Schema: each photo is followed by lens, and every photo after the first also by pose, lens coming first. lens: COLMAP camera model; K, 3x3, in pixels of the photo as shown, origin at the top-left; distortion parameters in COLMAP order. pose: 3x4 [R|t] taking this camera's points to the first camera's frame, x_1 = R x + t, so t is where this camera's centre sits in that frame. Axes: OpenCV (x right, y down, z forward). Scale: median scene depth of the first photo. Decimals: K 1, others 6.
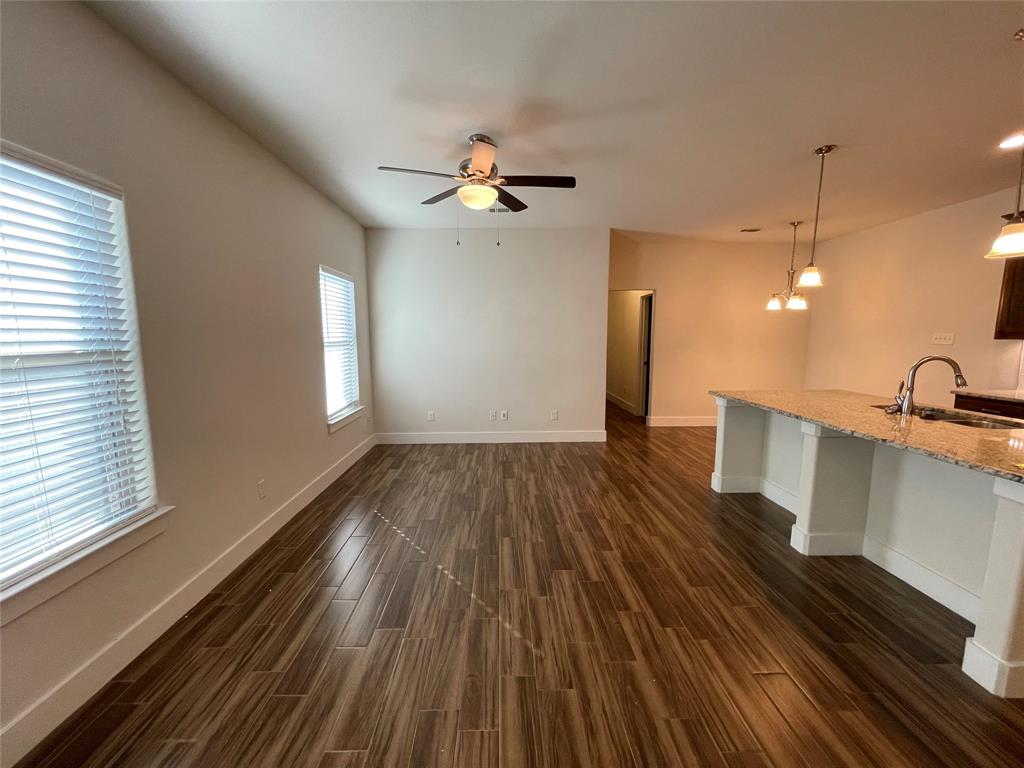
lens RADIAL K [[417.2, 0, 508.4], [0, 417.2, 387.8], [0, 0, 1]] dist [-0.000562, 0.000197]
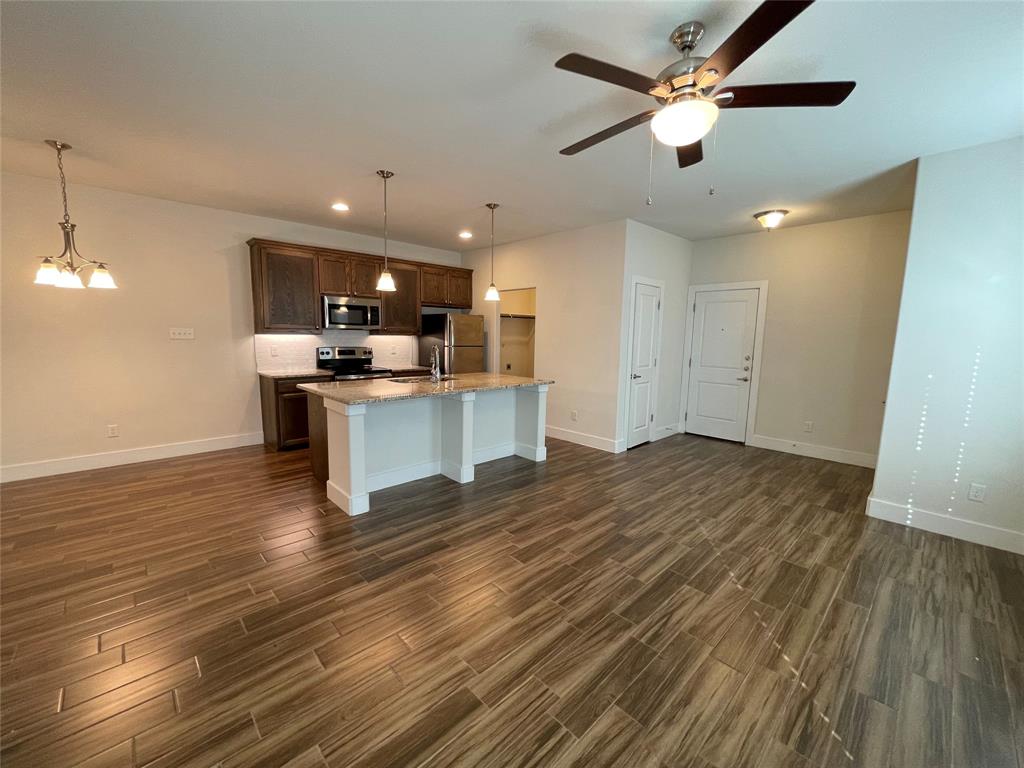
lens RADIAL K [[415.4, 0, 506.4], [0, 415.4, 389.0], [0, 0, 1]] dist [-0.000641, 0.000113]
pose [[-0.669620, -0.107338, 0.734907, -0.340065], [0.079851, 0.973361, 0.214922, -0.181634], [-0.738399, 0.202599, -0.643211, 1.424741]]
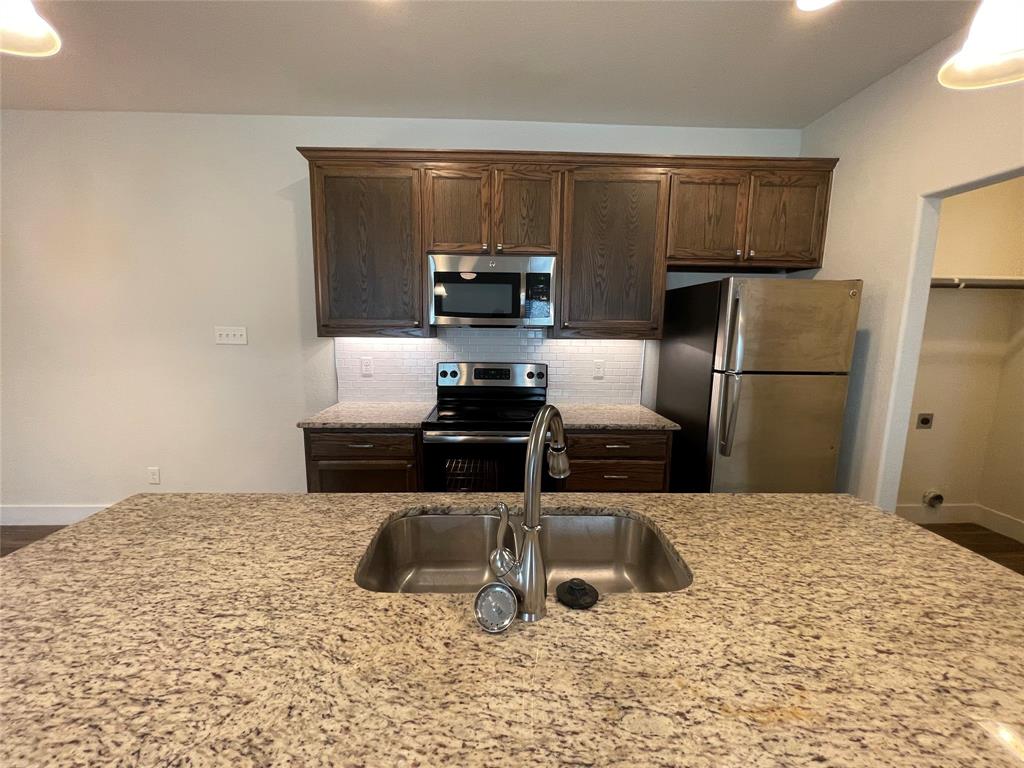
lens RADIAL K [[415.4, 0, 506.4], [0, 415.4, 389.0], [0, 0, 1]] dist [-0.000641, 0.000113]
pose [[-0.008283, -0.149291, 0.988759, 0.516639], [0.117301, 0.981821, 0.149226, -0.106311], [-0.993062, 0.117218, 0.009379, 0.761499]]
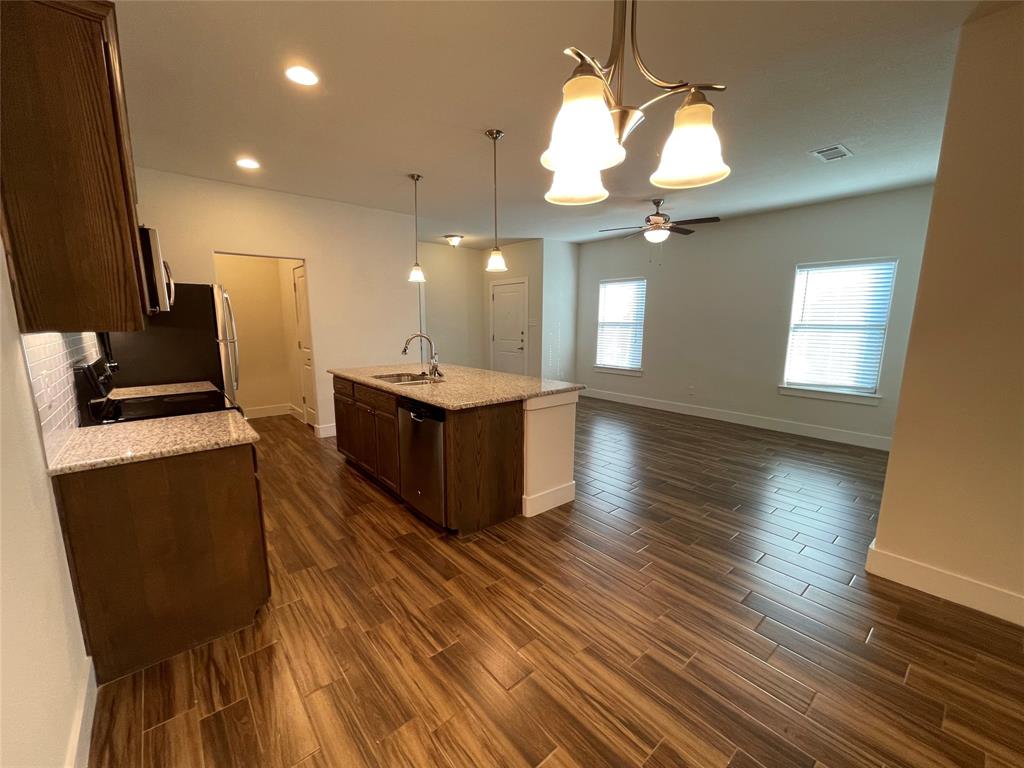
lens RADIAL K [[417.2, 0, 508.4], [0, 417.2, 387.8], [0, 0, 1]] dist [-0.000562, 0.000197]
pose [[-0.775791, 0.104829, -0.622221, 1.249818], [-0.081641, 0.961138, 0.263719, -0.220050], [0.625686, 0.255390, -0.737084, 1.690213]]
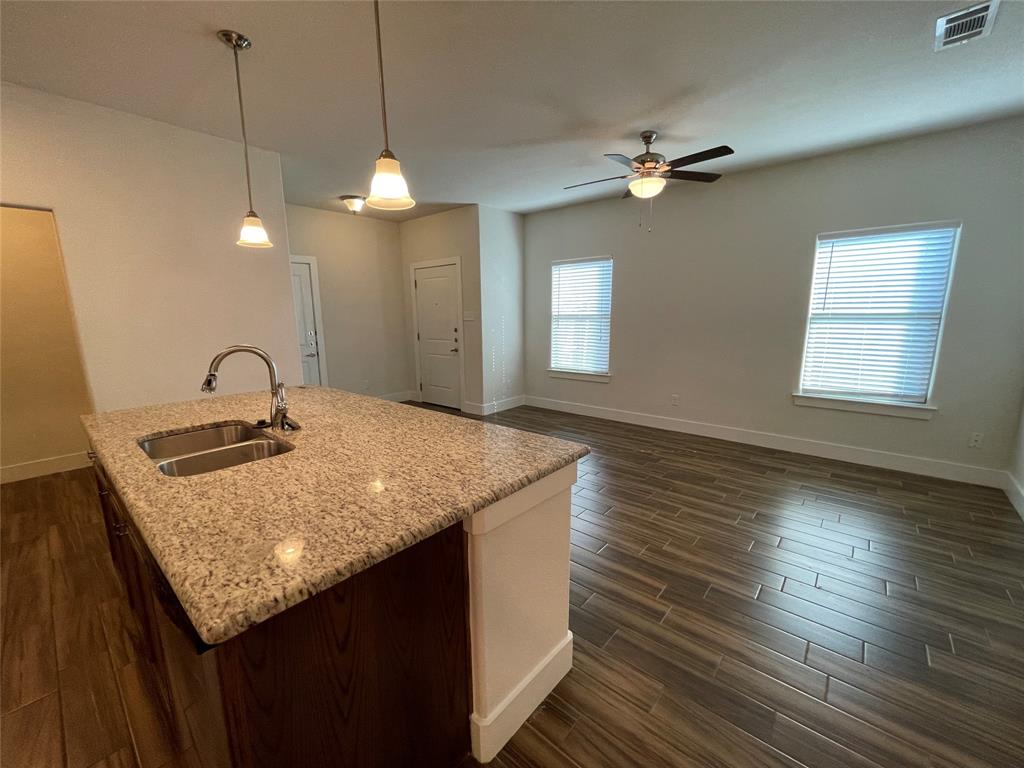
lens RADIAL K [[415.4, 0, 506.4], [0, 415.4, 389.0], [0, 0, 1]] dist [-0.000641, 0.000113]
pose [[-0.670640, 0.148230, -0.726822, 0.915342], [-0.081891, 0.959047, 0.271151, -0.169525], [0.737248, 0.241366, -0.631037, 1.312597]]
